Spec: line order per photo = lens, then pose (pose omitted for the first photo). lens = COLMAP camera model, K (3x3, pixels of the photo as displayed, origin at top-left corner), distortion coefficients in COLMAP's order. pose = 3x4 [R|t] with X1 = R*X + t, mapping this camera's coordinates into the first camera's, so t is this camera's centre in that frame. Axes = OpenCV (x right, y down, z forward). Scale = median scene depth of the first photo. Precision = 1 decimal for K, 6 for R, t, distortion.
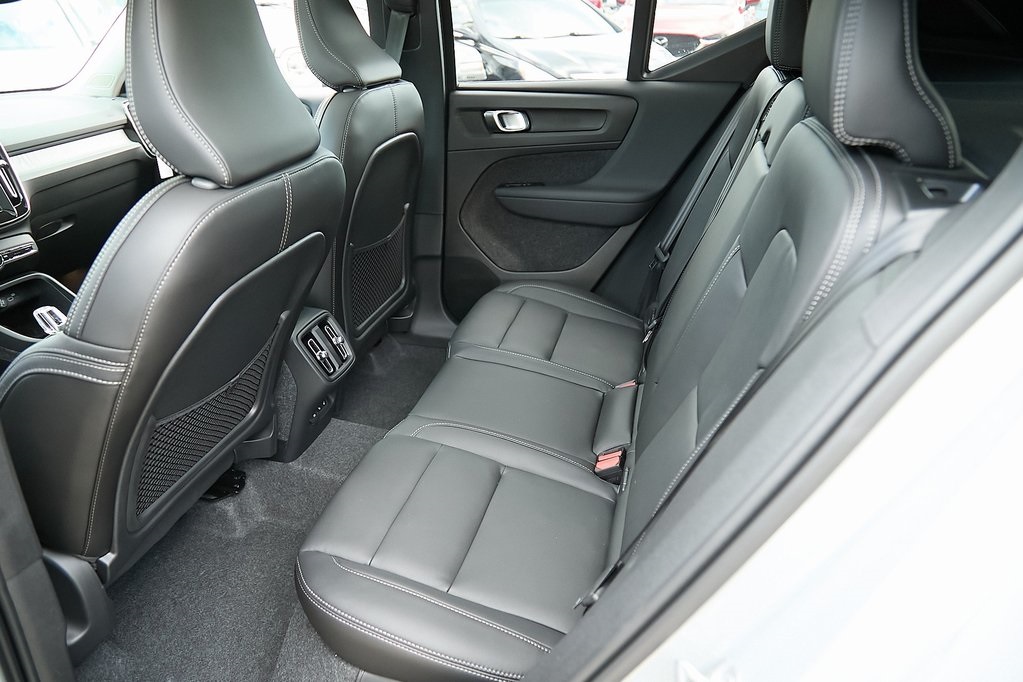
lens RADIAL K [[701.1, 0, 511.5], [0, 701.1, 341.0], [0, 0, 1]] dist [0.008891, 0.002292]
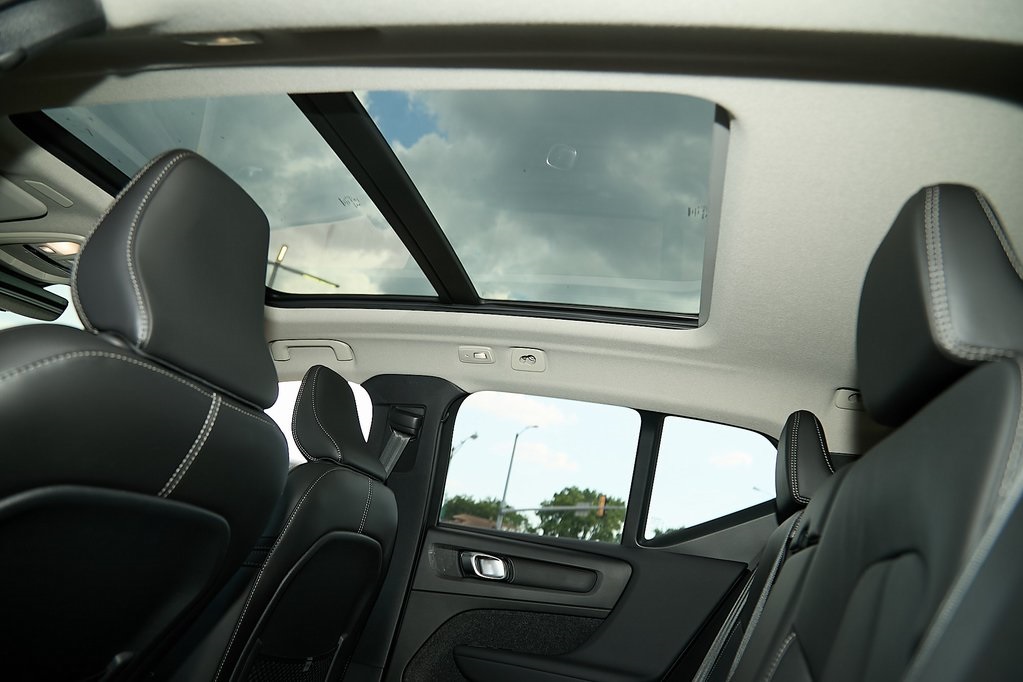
lens RADIAL K [[701.1, 0, 511.5], [0, 701.1, 341.0], [0, 0, 1]] dist [0.008891, 0.002292]
pose [[0.979935, 0.193889, -0.046196, 0.017293], [-0.172089, 0.706104, -0.686879, 0.124549], [-0.100559, 0.681047, 0.725302, 0.207034]]
